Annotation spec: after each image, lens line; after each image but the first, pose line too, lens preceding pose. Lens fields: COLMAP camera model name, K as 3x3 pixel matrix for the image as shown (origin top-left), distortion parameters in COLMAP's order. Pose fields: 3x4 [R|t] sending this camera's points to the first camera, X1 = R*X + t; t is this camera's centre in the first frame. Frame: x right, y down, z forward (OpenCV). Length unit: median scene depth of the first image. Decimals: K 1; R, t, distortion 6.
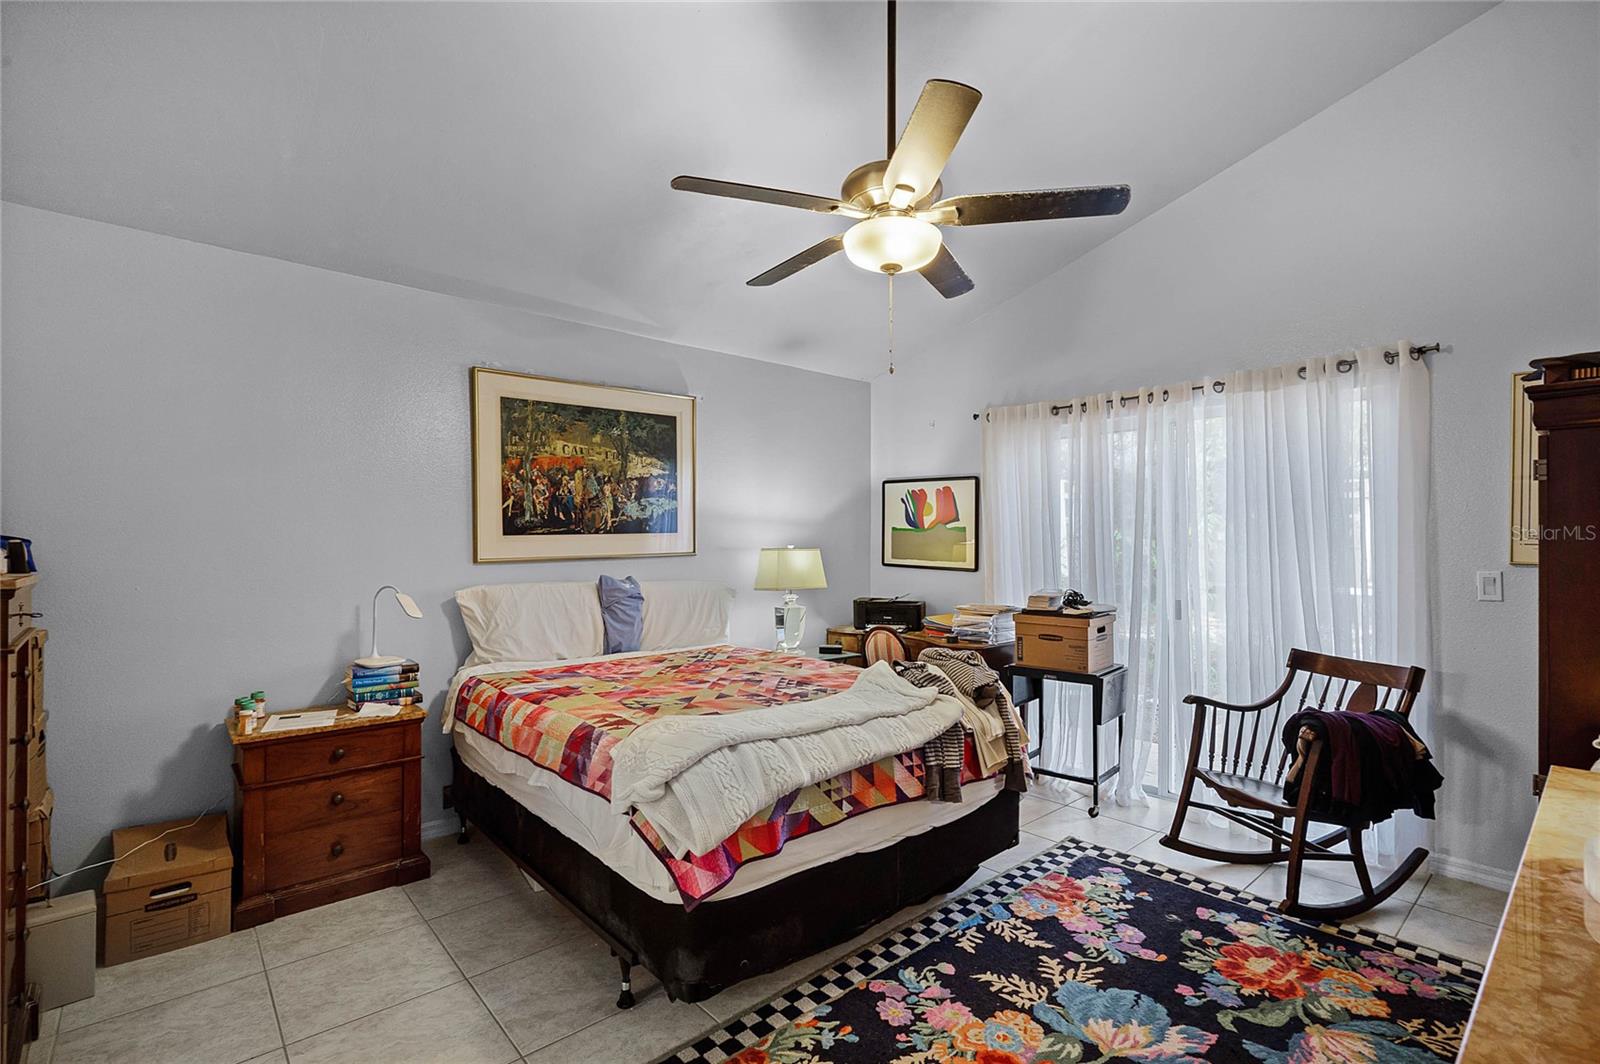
lens RADIAL K [[733.8, 0, 806.9], [0, 733.8, 535.6], [0, 0, 1]] dist [-0.000591, 0.000058]
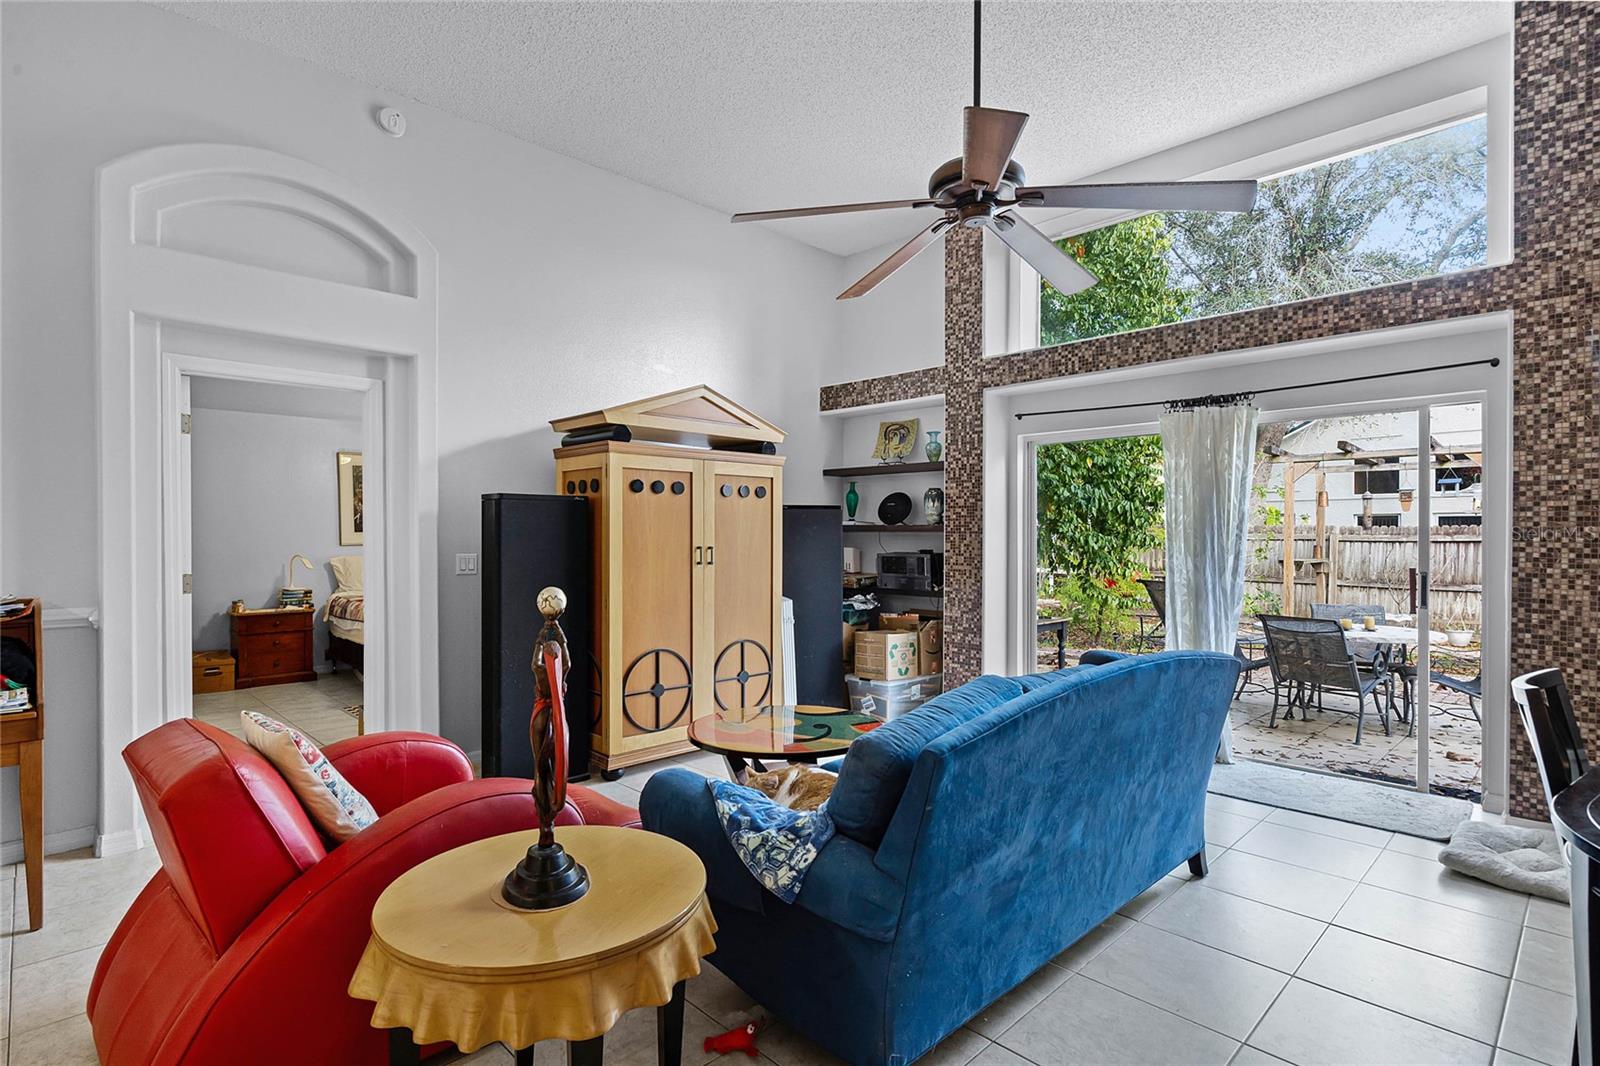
lens RADIAL K [[793.7, 0, 800.0], [0, 793.7, 534.4], [0, 0, 1]] dist [0.000441, 0.001258]
pose [[0.999257, -0.002860, 0.038426, 0.882002], [0.002548, 0.999963, 0.008161, -0.010224], [-0.038448, -0.008057, 0.999228, -1.503147]]
